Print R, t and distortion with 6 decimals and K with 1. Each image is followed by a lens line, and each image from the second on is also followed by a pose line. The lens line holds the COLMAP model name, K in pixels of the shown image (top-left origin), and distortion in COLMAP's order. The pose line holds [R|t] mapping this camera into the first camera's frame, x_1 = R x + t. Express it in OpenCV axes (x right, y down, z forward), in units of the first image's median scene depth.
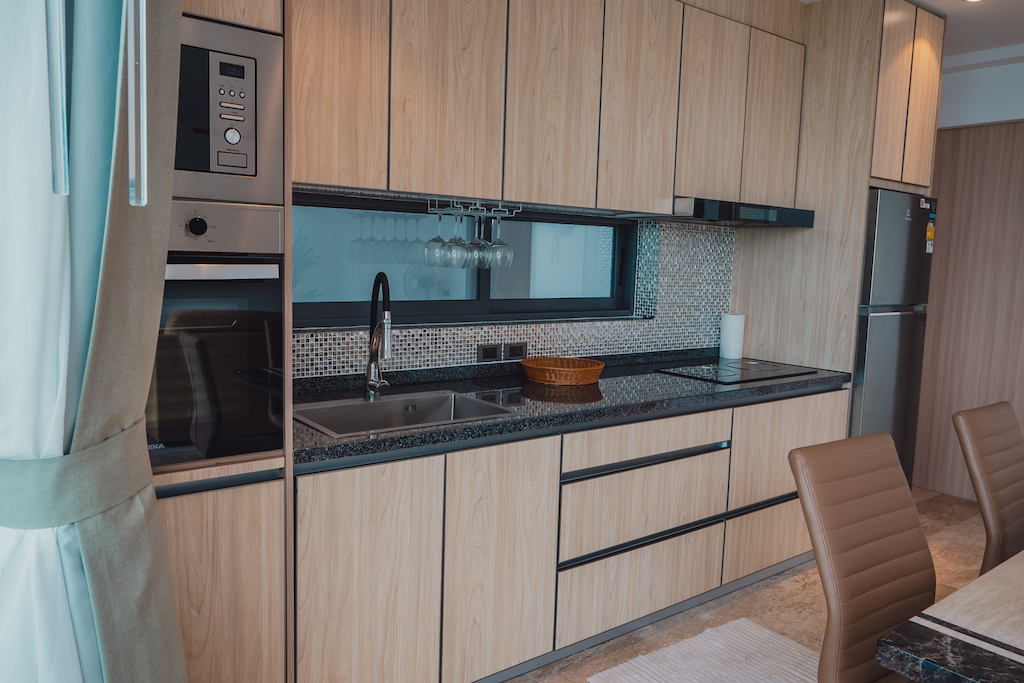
lens RADIAL K [[744.1, 0, 512.0], [0, 744.1, 341.5], [0, 0, 1]] dist [0.000928, 0.000268]
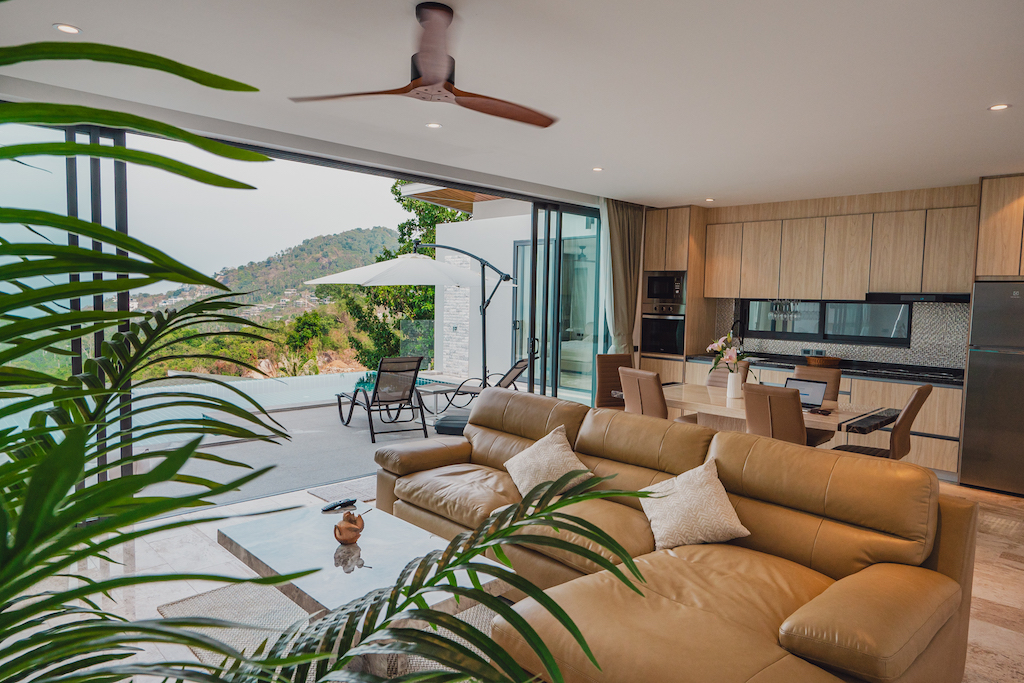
lens RADIAL K [[676.1, 0, 512.0], [0, 676.1, 341.5], [0, 0, 1]] dist [-0.002141, -0.000366]
pose [[0.143076, 0.037447, -0.989003, 2.180089], [-0.128122, 0.991576, 0.019010, 0.066340], [0.981384, 0.123993, 0.146669, -0.415824]]
